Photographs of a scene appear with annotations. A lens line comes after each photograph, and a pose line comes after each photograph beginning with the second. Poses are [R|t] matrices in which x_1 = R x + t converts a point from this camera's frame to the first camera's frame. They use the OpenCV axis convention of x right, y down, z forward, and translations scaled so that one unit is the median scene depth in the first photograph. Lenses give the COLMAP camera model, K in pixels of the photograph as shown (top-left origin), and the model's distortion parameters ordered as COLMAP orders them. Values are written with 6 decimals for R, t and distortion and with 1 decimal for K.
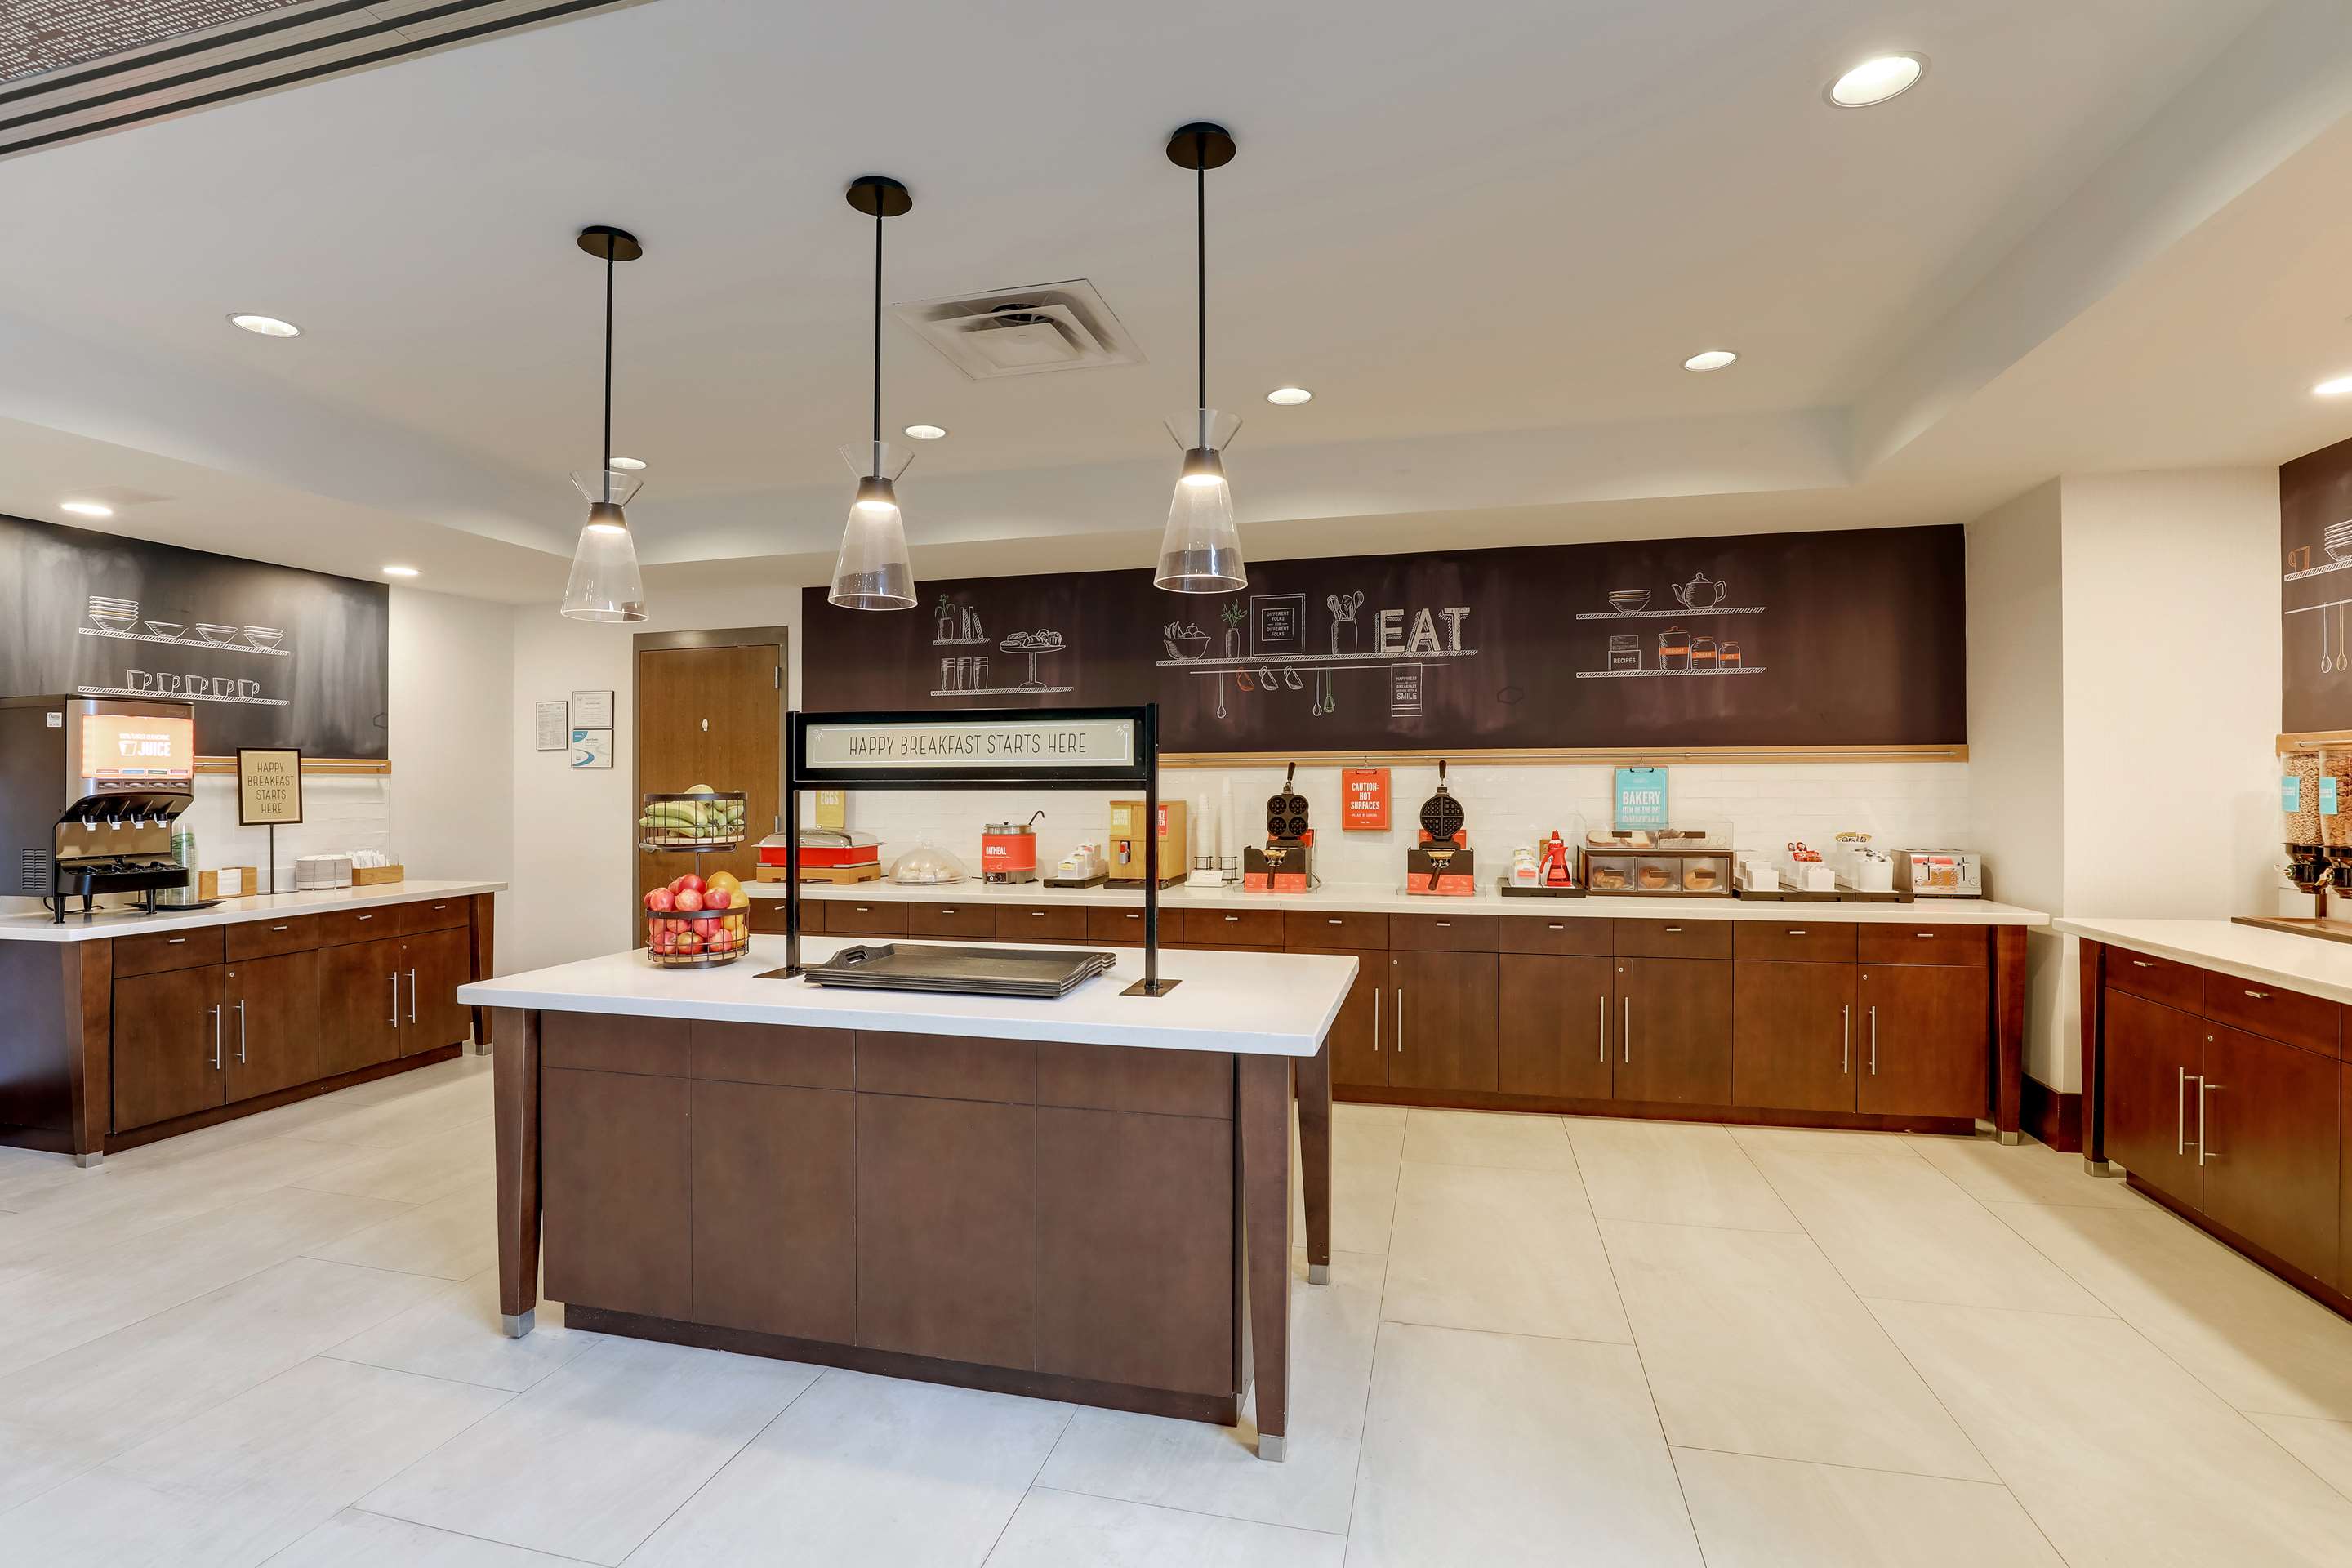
lens RADIAL K [[1103.0, 0, 1176.0], [0, 1103.0, 784.0], [0, 0, 1]] dist [-0.032510, 0.000529]
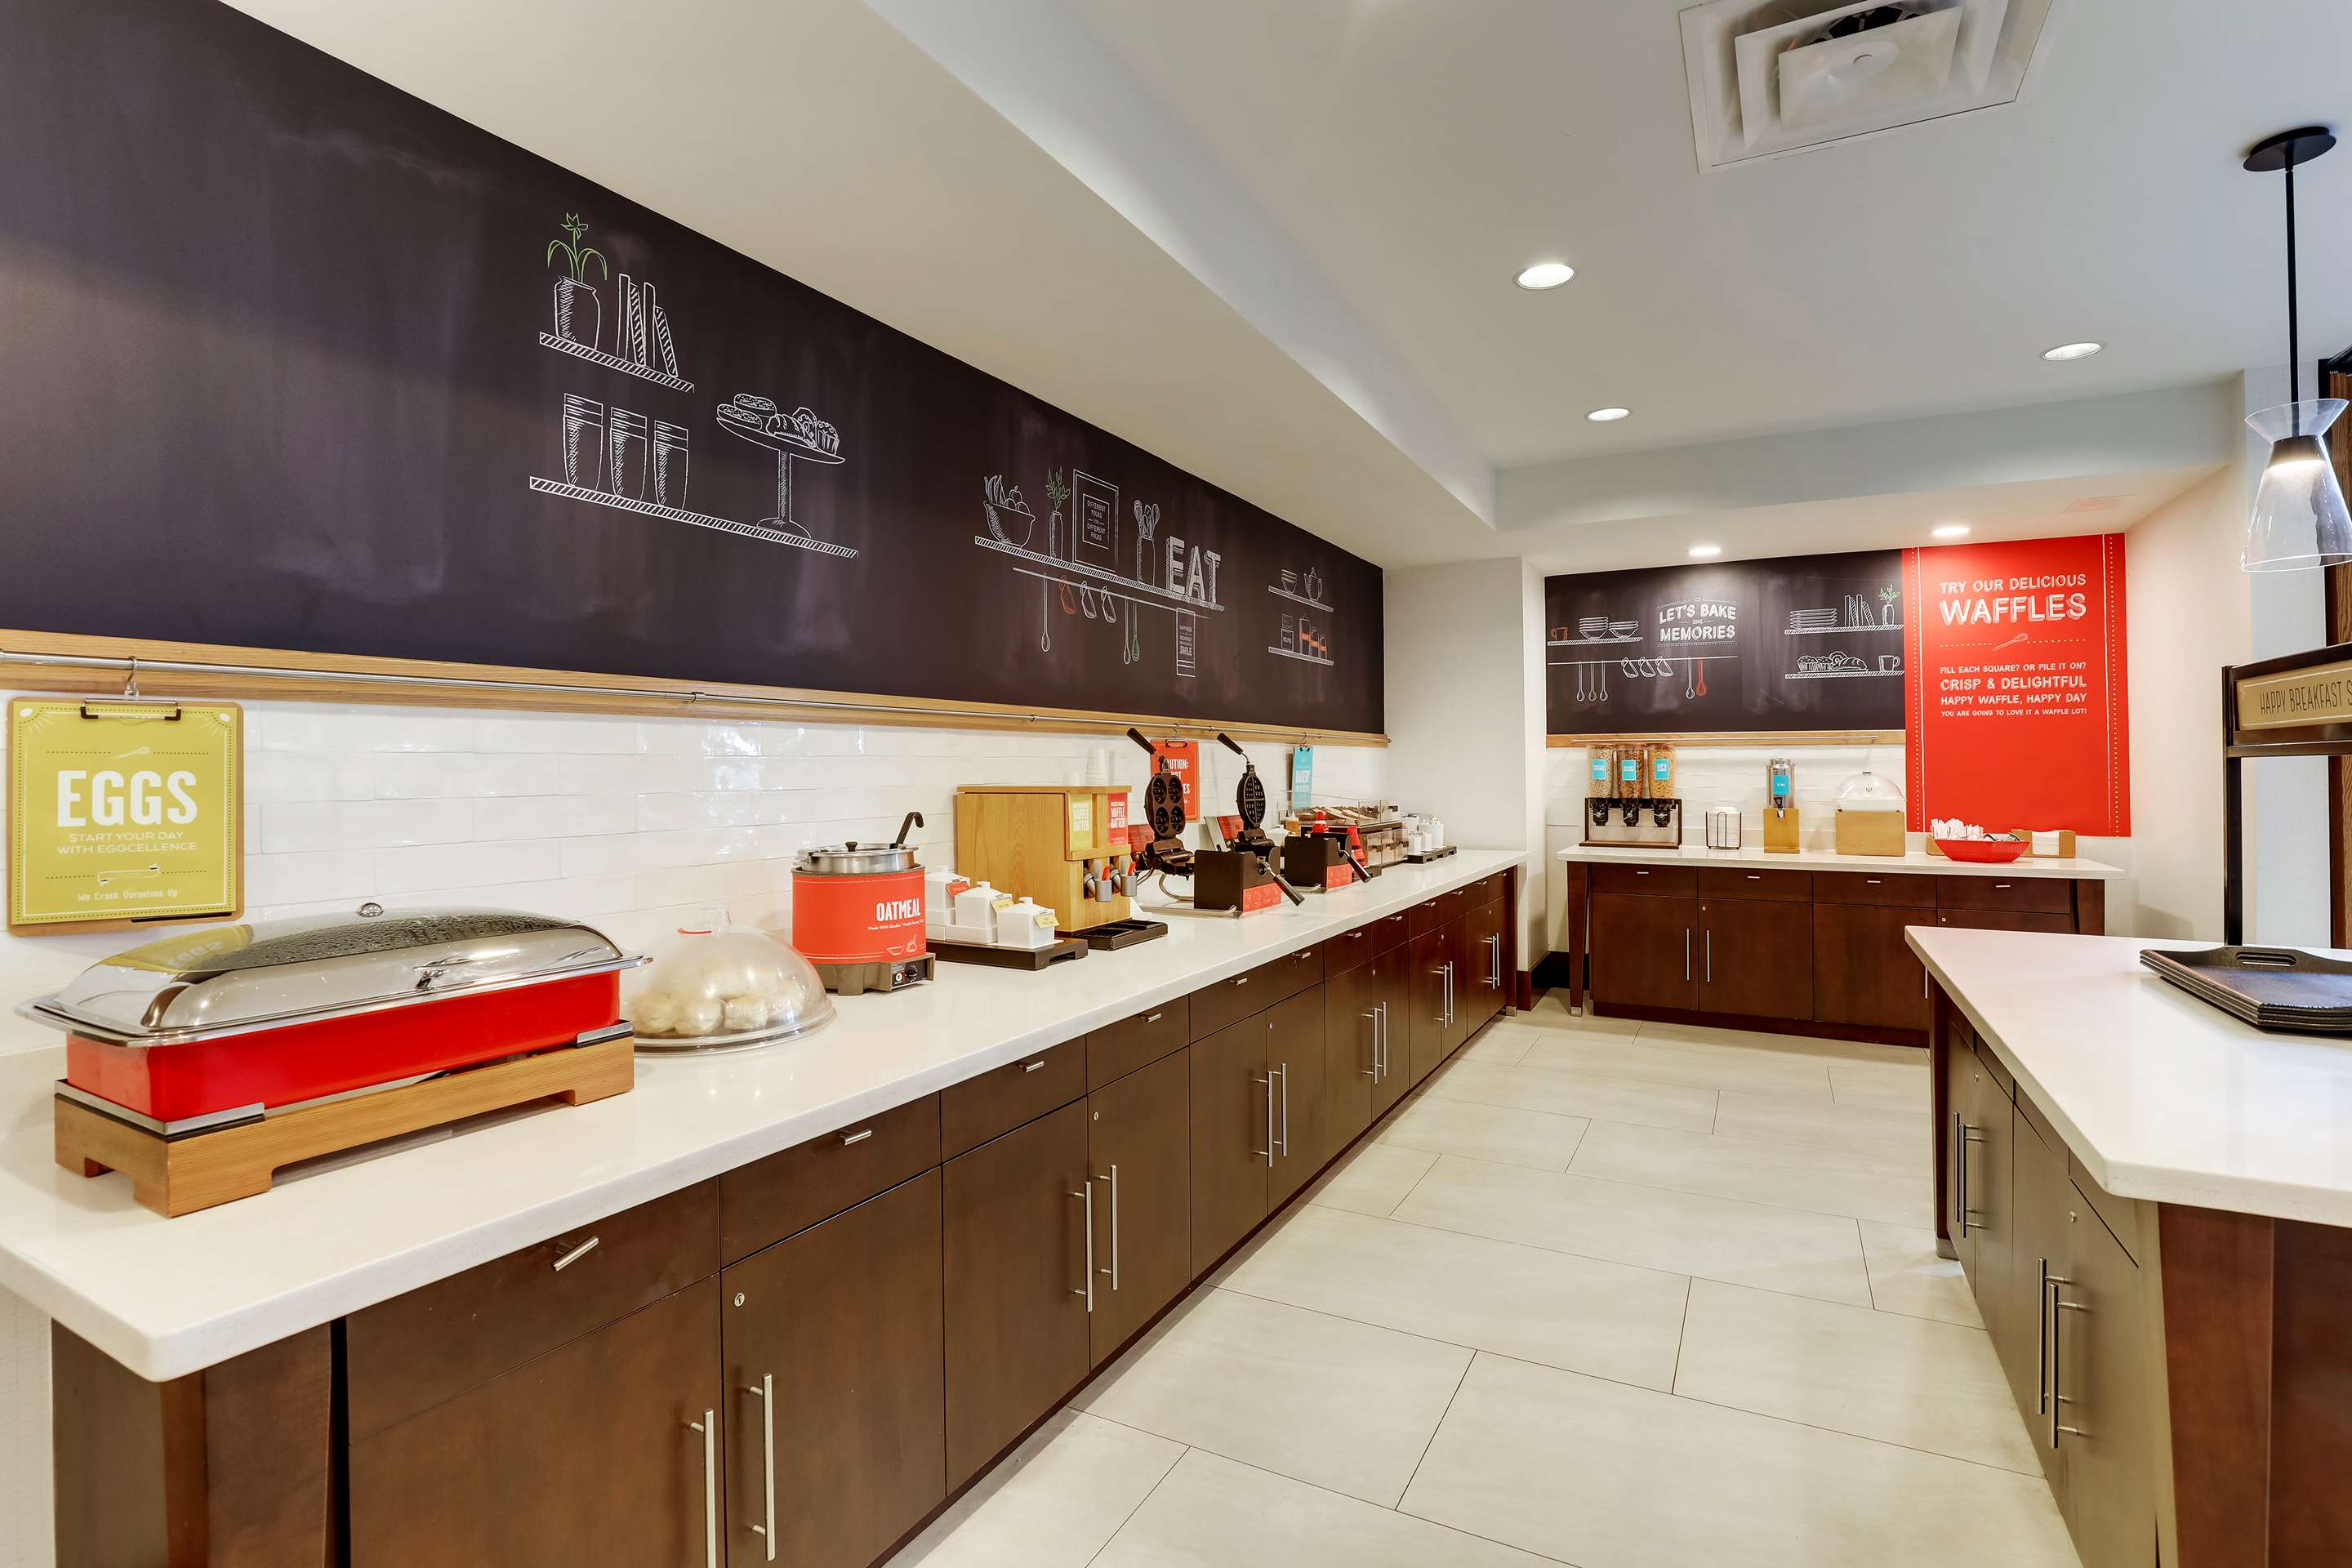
lens RADIAL K [[1059.0, 0, 1144.0], [0, 1059.0, 769.1], [0, 0, 1]] dist [-0.051010, 0.012707]
pose [[0.276761, 0.002566, 0.960935, -0.538497], [0.002277, 0.999992, -0.003326, 0.008363], [-0.960936, 0.003108, 0.276753, 0.824621]]
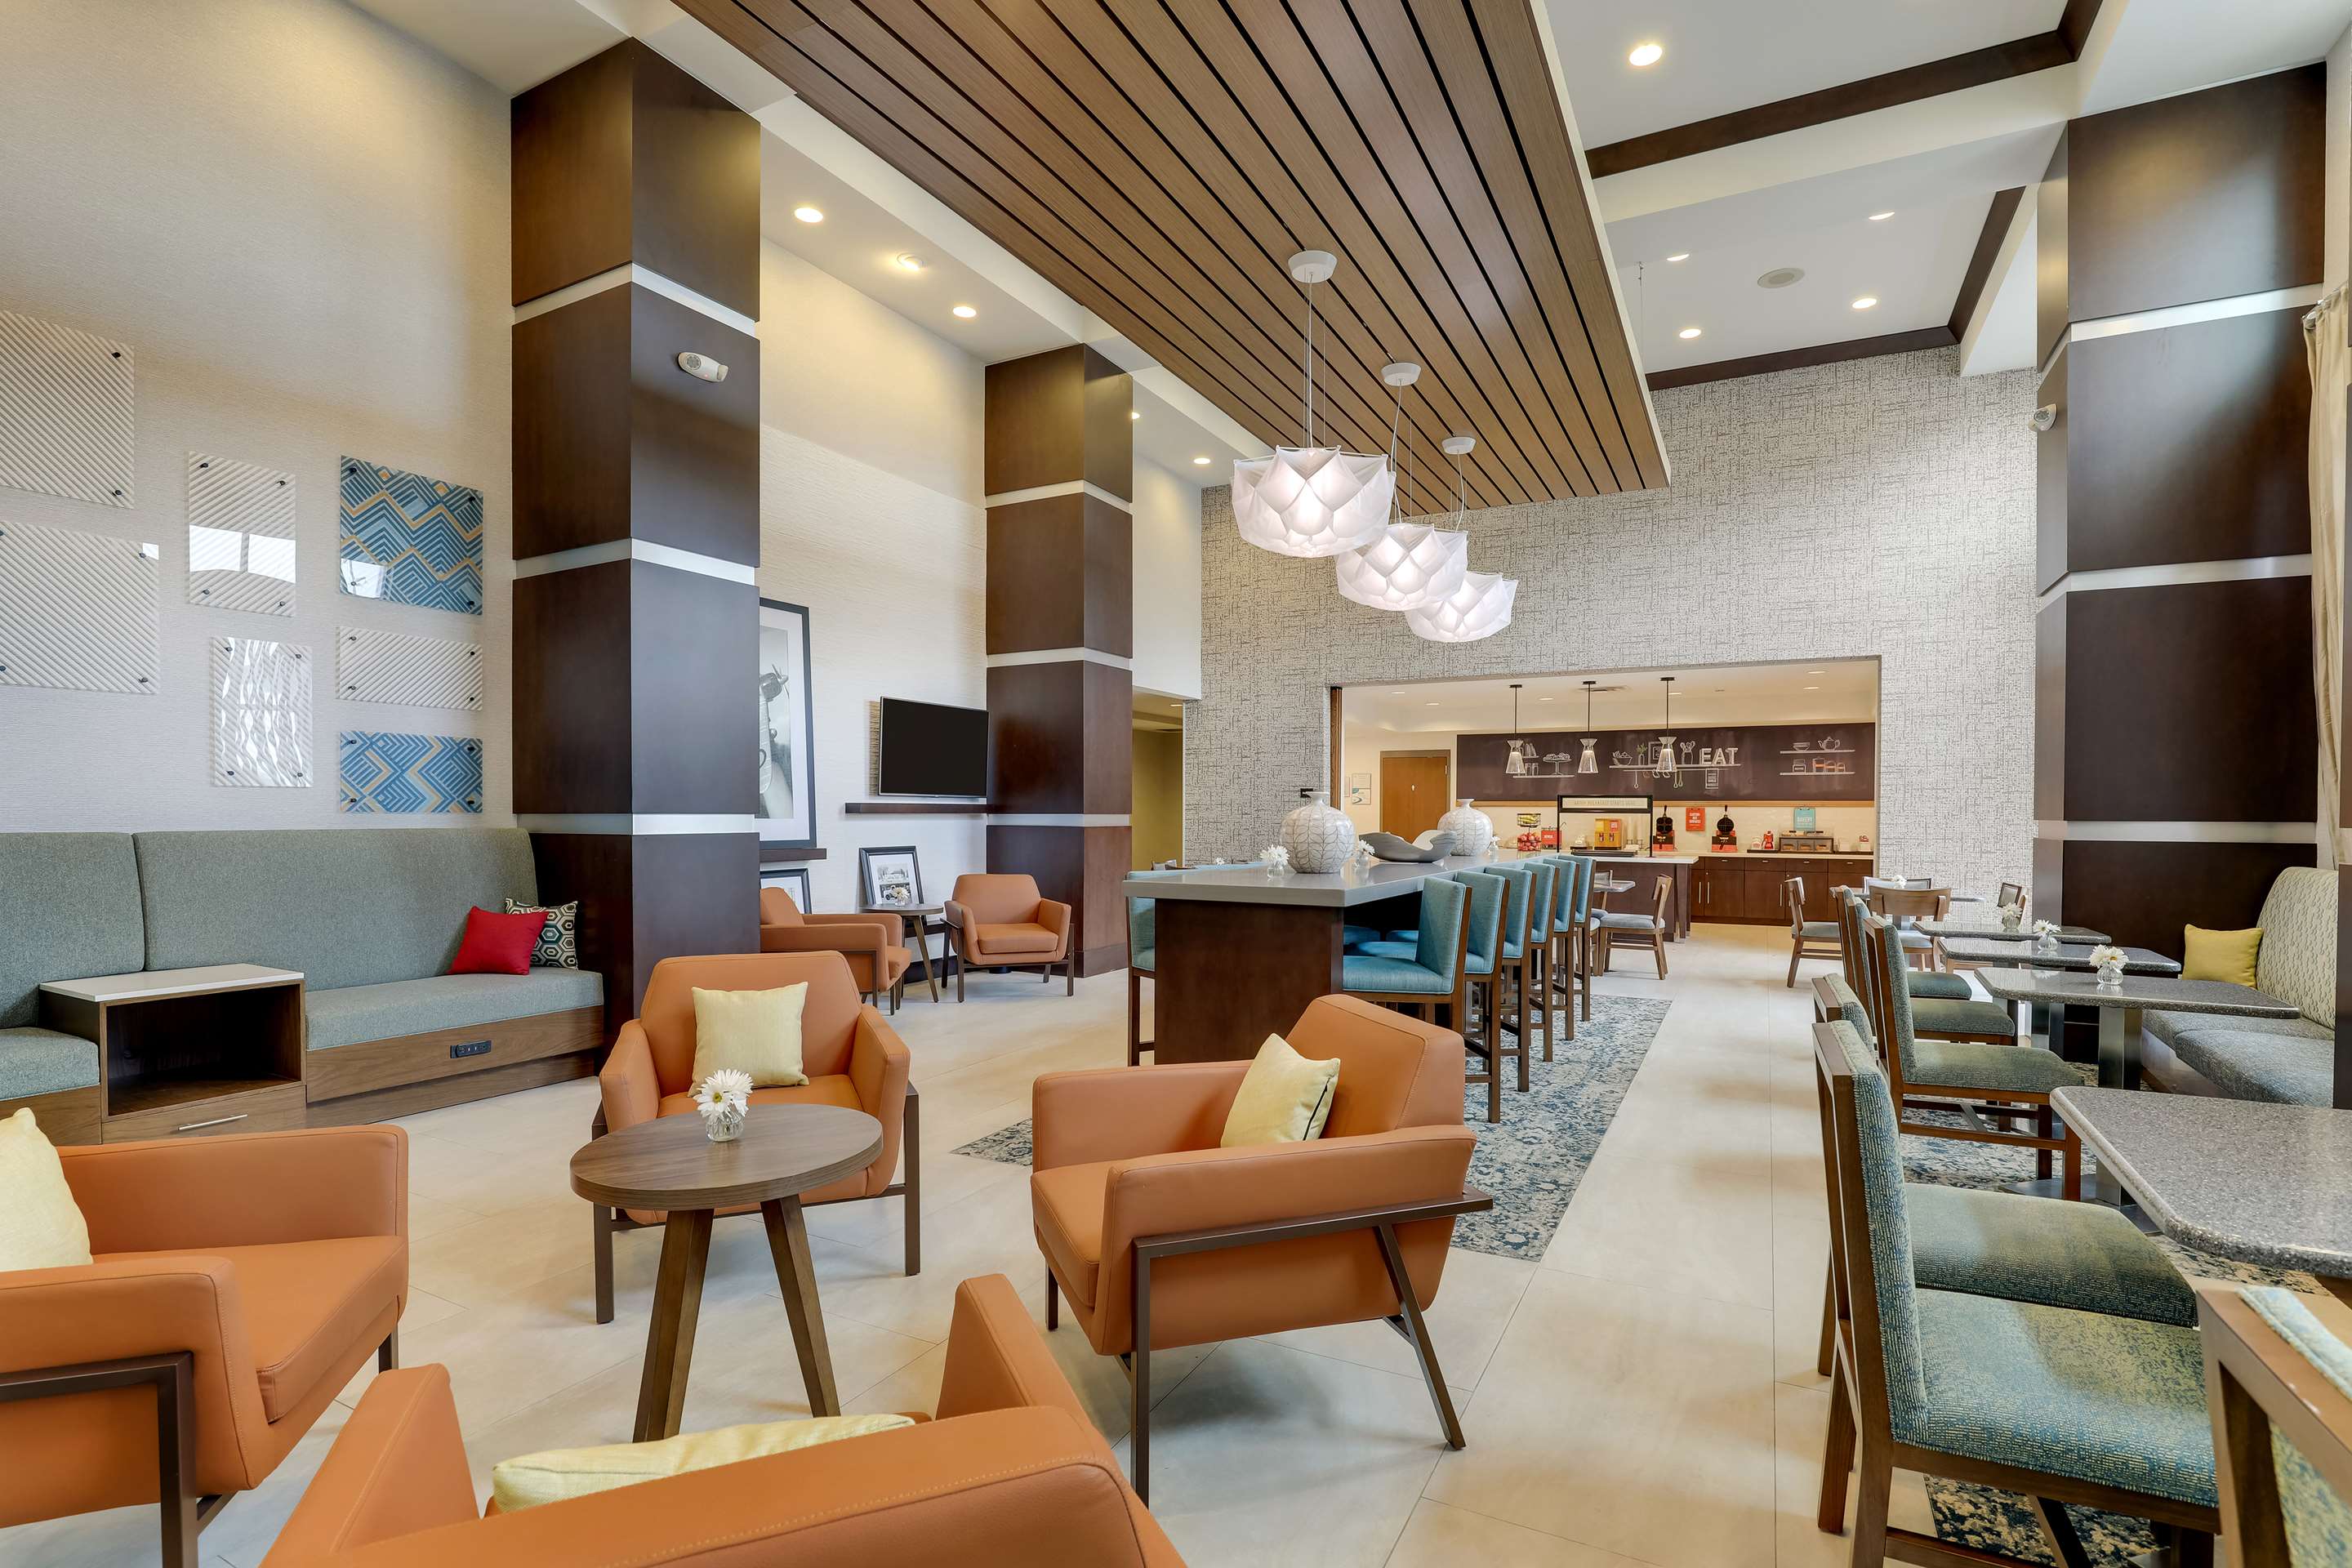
lens RADIAL K [[1109.1, 0, 1173.2], [0, 1109.1, 818.3], [0, 0, 1]] dist [-0.017107, 0.000171]
pose [[0.970814, 0.010690, -0.239596, -0.422574], [-0.009472, 0.999936, 0.006234, 0.007550], [0.239647, -0.003783, 0.970853, -1.942966]]
